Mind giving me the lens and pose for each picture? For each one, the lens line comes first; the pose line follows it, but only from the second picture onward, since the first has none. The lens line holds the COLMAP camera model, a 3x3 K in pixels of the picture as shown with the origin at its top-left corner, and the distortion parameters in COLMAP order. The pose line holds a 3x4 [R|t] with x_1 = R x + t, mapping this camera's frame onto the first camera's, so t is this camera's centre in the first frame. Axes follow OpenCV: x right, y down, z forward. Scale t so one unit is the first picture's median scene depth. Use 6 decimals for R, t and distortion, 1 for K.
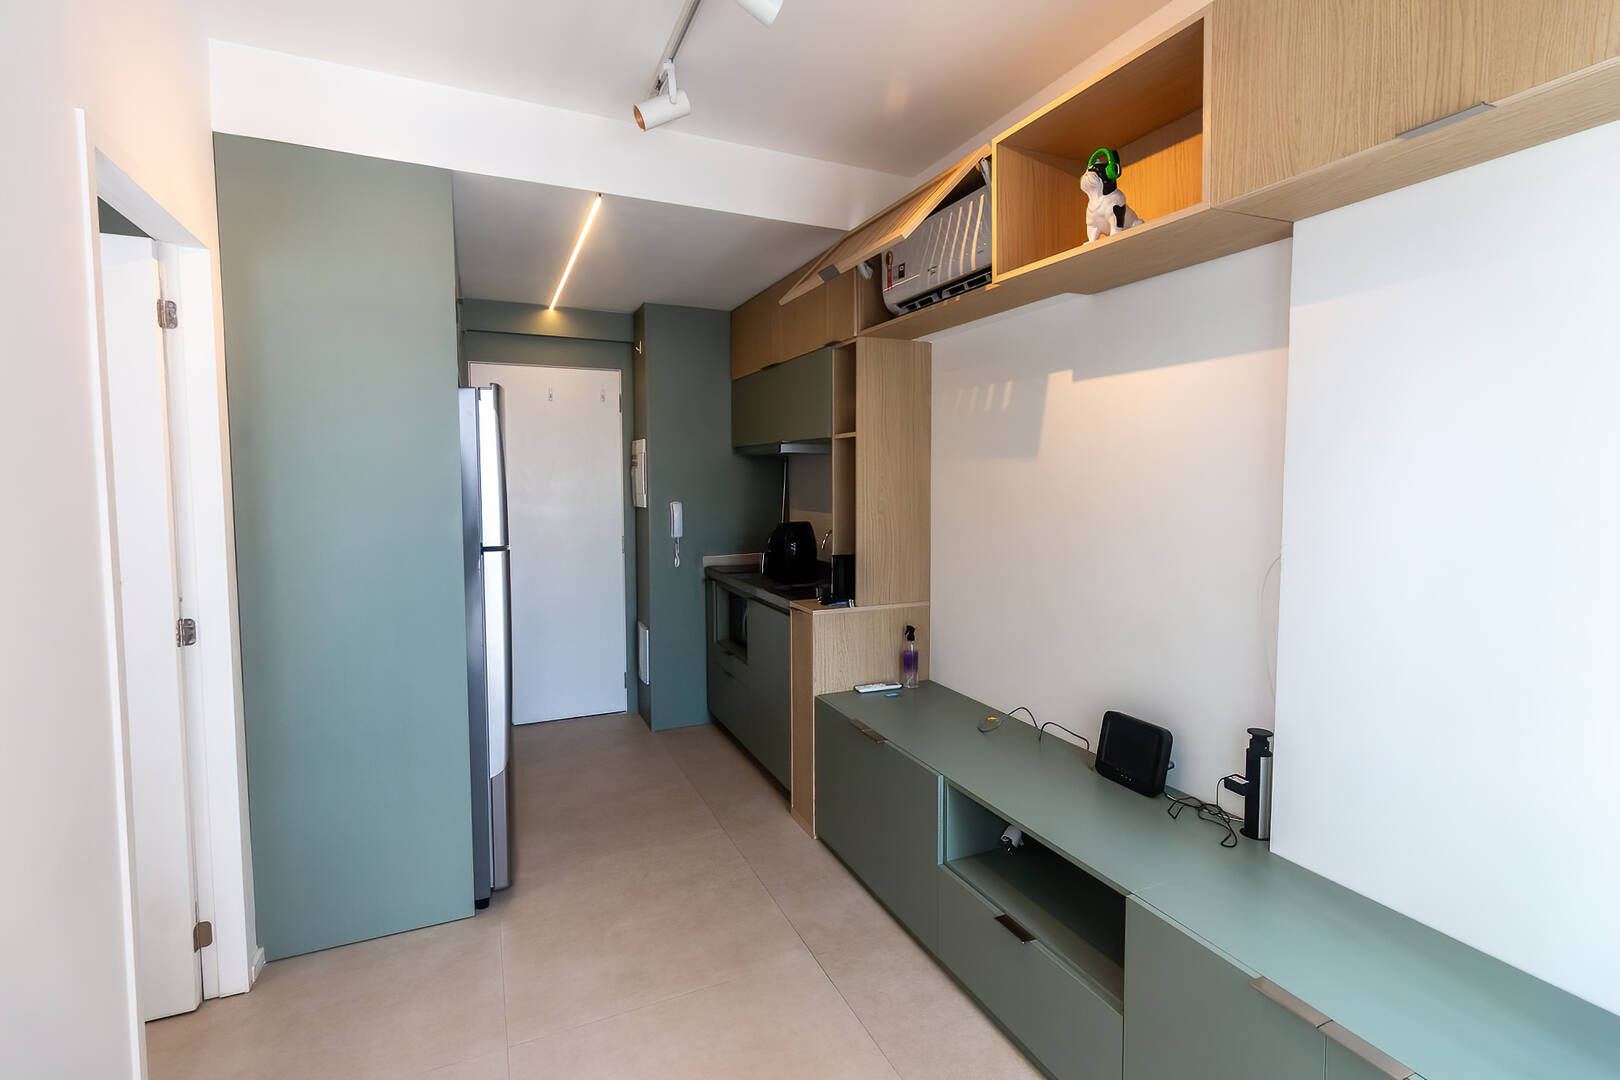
lens RADIAL K [[748.5, 0, 781.2], [0, 748.5, 521.9], [0, 0, 1]] dist [0.001701, 0.001395]
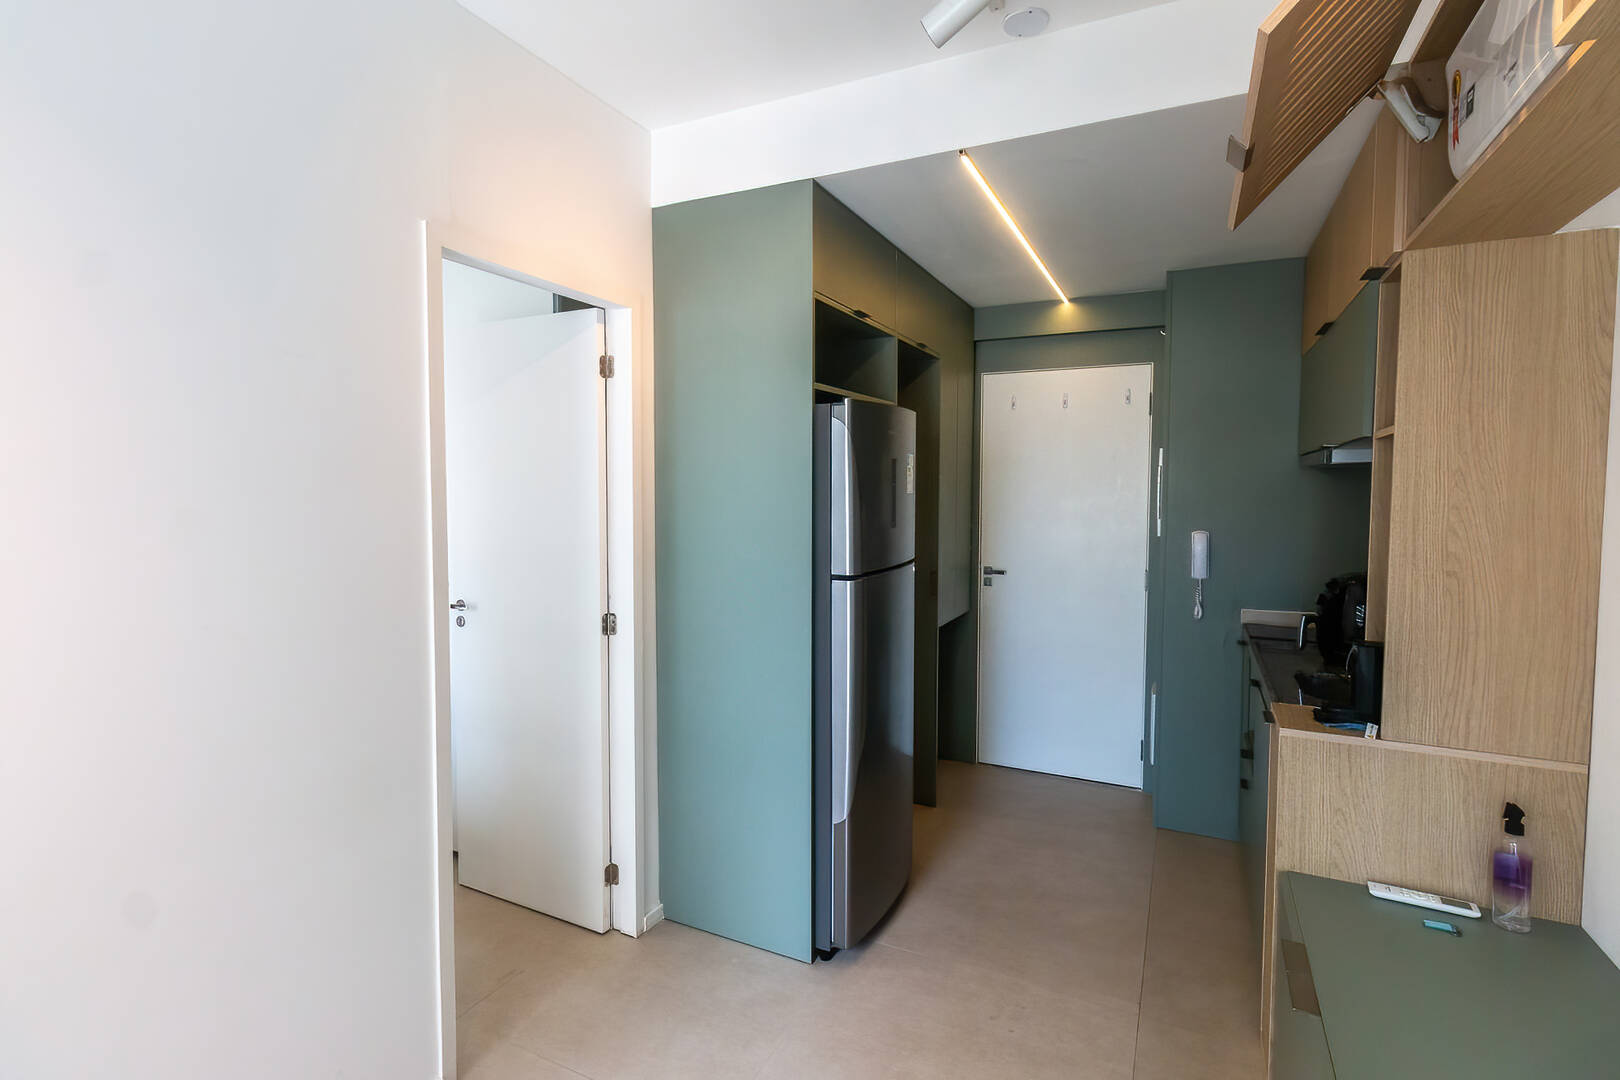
lens RADIAL K [[748.5, 0, 808.4], [0, 748.5, 526.0], [0, 0, 1]] dist [0.001701, 0.001395]
pose [[0.653592, 0.041702, -0.755697, 0.168462], [-0.048420, 0.998739, 0.013237, -0.022670], [0.755297, 0.027939, 0.654787, 0.218952]]
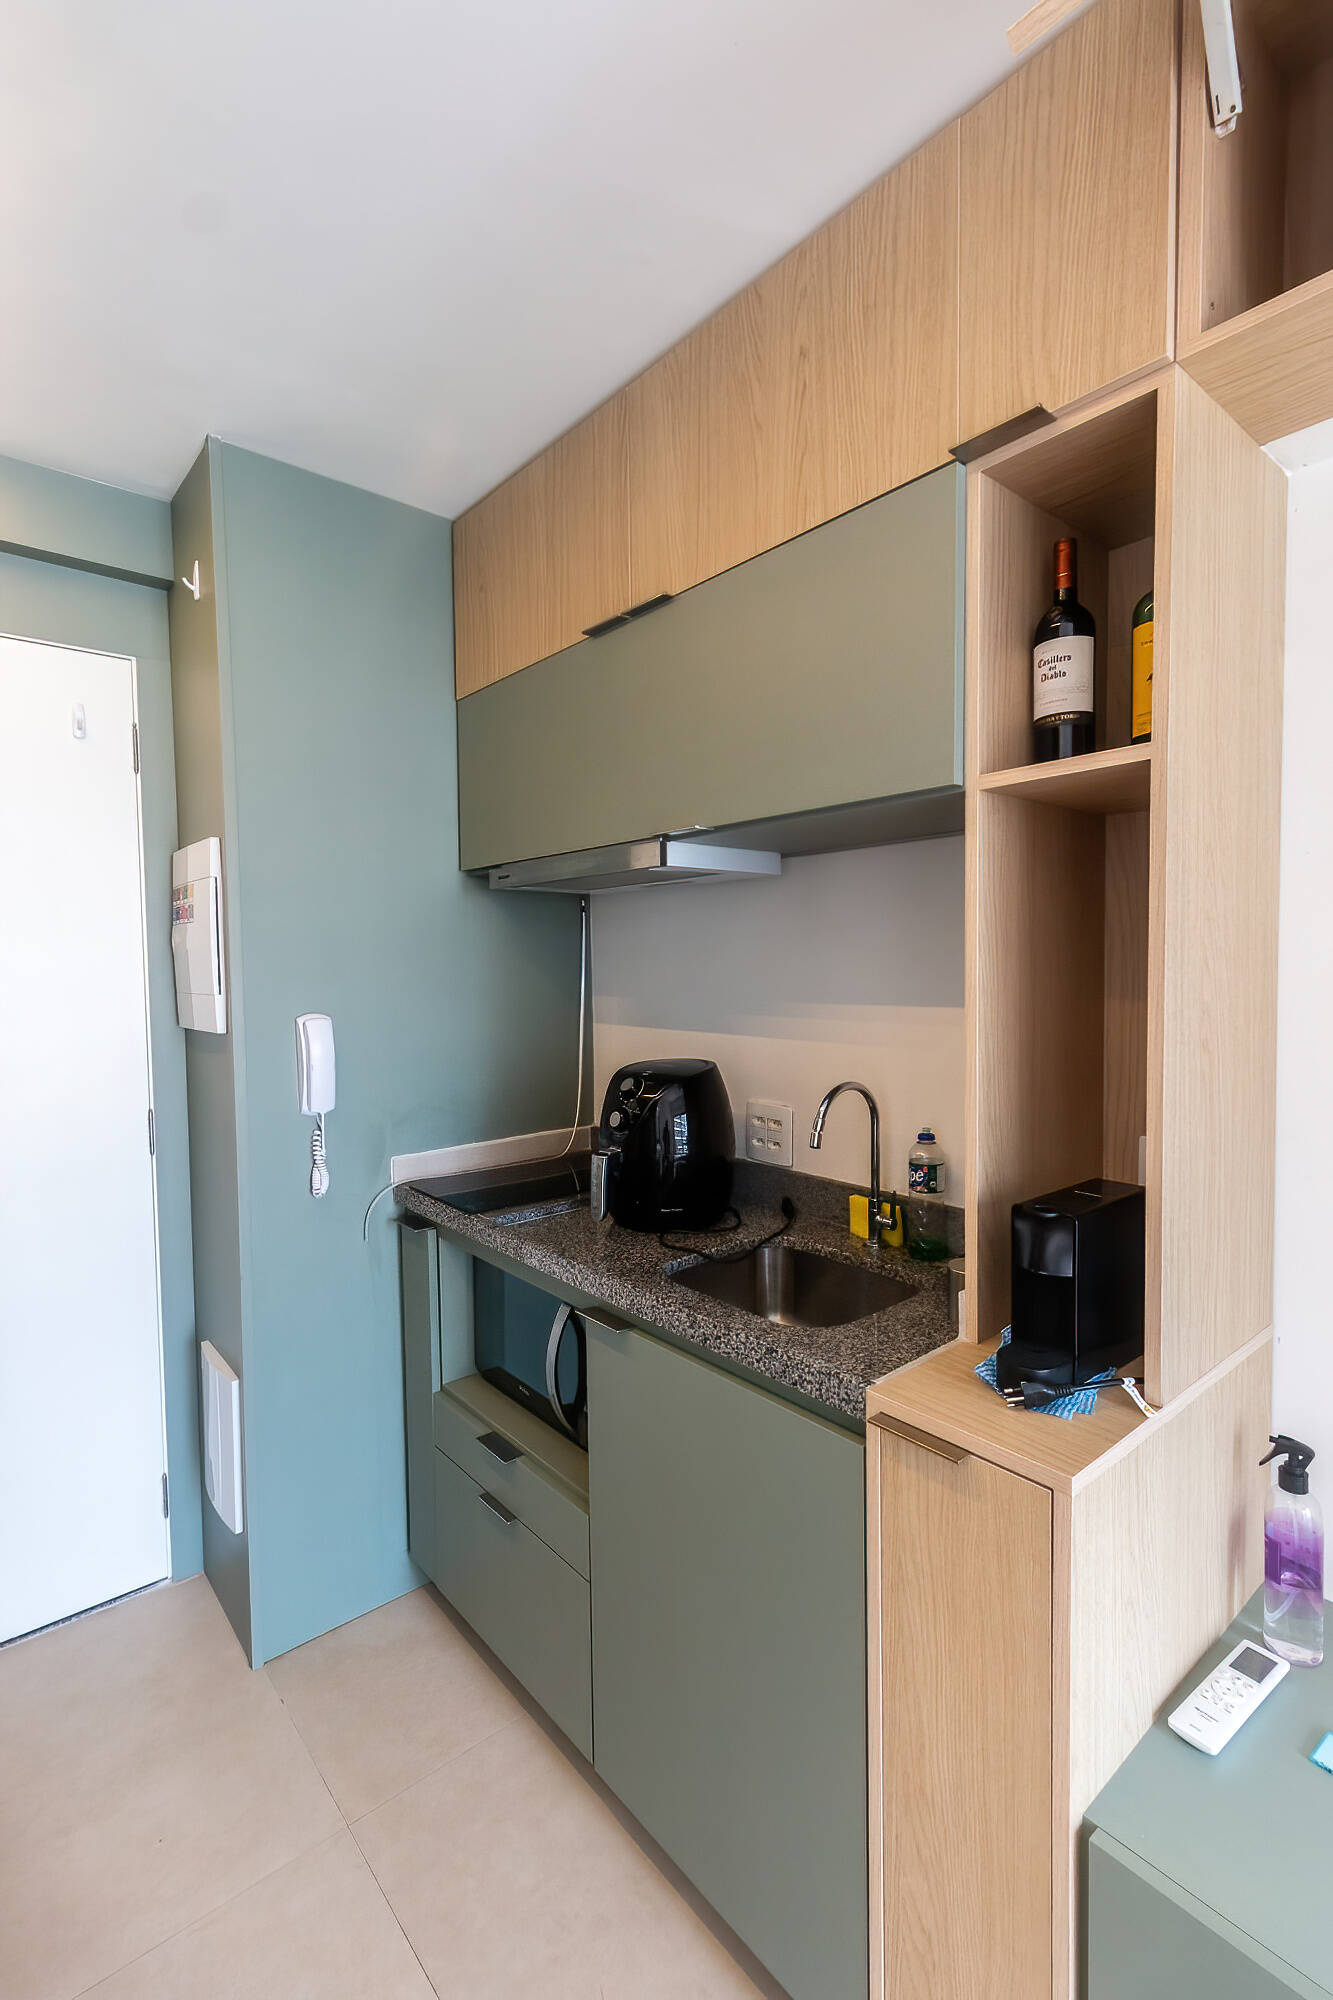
lens RADIAL K [[924.1, 0, 673.8], [0, 924.1, 1010.8], [0, 0, 1]] dist [0.001701, 0.001395]
pose [[0.952295, -0.020125, 0.304515, -0.111536], [0.024672, 0.999634, -0.011092, -0.019351], [-0.304181, 0.018076, 0.952443, 0.523303]]
